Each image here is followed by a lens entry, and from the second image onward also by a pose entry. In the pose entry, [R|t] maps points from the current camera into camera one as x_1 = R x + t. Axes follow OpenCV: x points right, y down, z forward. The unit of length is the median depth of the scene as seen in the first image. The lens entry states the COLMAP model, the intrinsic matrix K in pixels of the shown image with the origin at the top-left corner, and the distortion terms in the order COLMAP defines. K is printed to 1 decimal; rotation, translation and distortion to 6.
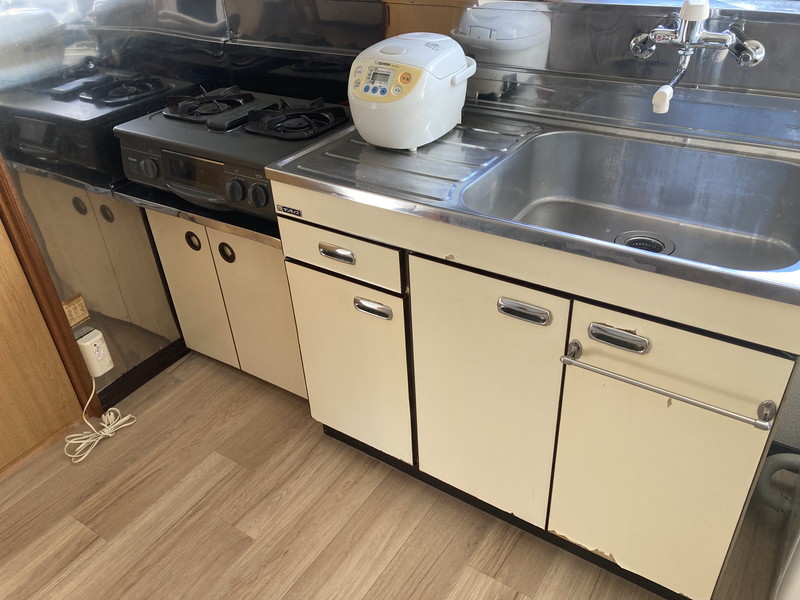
lens RADIAL K [[655.8, 0, 397.2], [0, 655.8, 292.7], [0, 0, 1]] dist [0.056390, 0.044429]
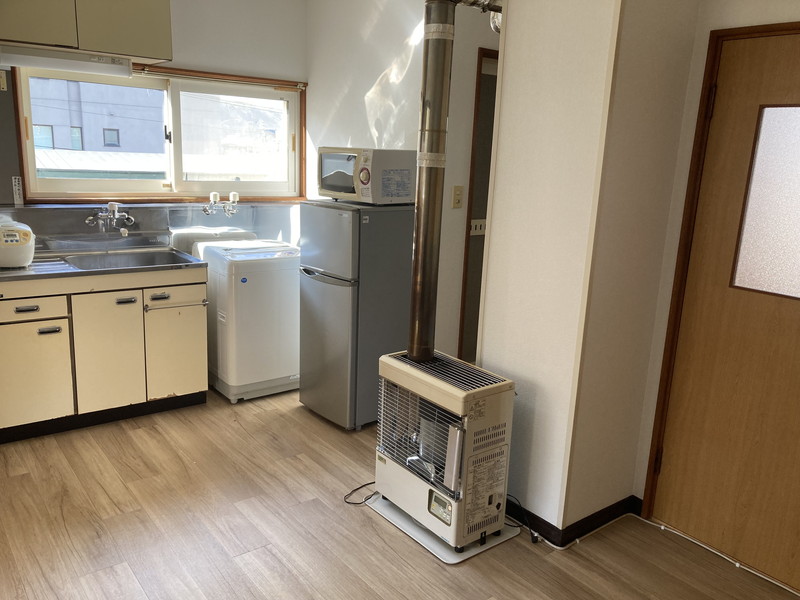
lens RADIAL K [[655.8, 0, 401.2], [0, 655.8, 302.5], [0, 0, 1]] dist [0.056390, 0.044429]
pose [[0.312843, -0.164881, 0.935384, -1.555433], [0.462992, 0.886362, 0.001390, 0.428692], [-0.829318, 0.432640, 0.353631, -0.717050]]
